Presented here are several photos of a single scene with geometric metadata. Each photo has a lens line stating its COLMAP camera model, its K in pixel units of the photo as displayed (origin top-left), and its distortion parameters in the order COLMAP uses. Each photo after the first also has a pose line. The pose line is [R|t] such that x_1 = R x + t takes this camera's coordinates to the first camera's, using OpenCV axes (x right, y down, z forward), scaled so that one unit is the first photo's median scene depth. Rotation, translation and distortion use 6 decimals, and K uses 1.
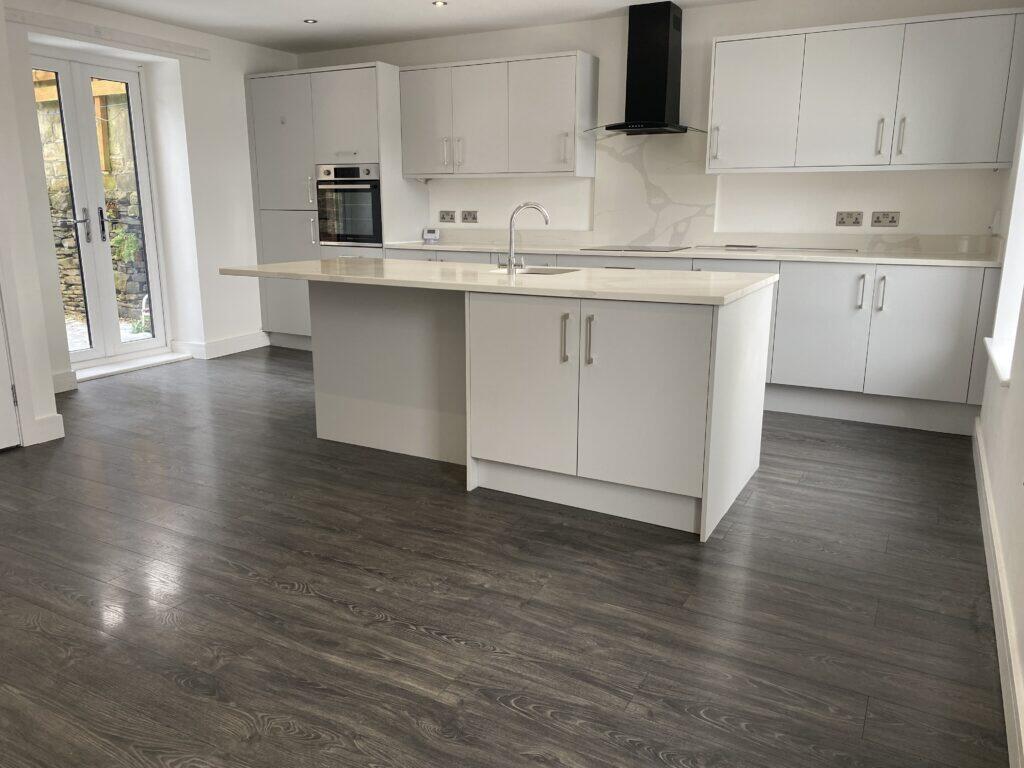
lens RADIAL K [[771.8, 0, 508.9], [0, 771.8, 387.4], [0, 0, 1]] dist [0.039504, -0.030065]
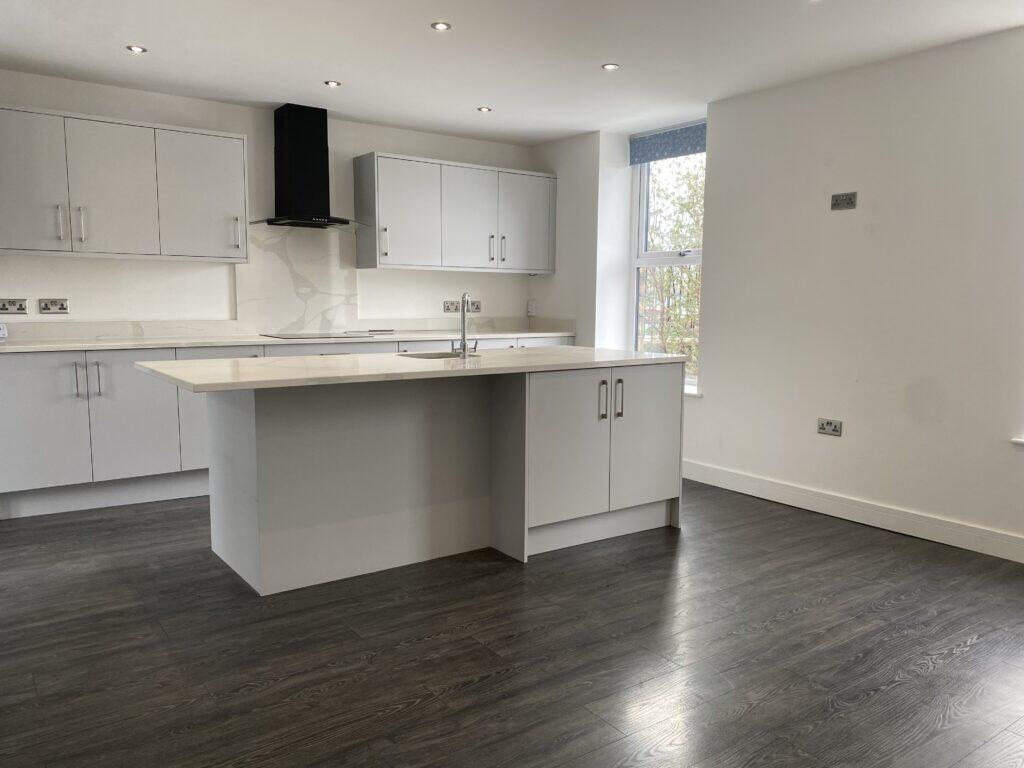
lens RADIAL K [[771.8, 0, 508.6], [0, 771.8, 383.2], [0, 0, 1]] dist [0.039504, -0.030065]
pose [[0.435164, -0.097158, 0.895094, -0.692370], [0.198563, 0.980039, 0.009844, -0.084576], [-0.878183, 0.173449, 0.445770, 0.360943]]
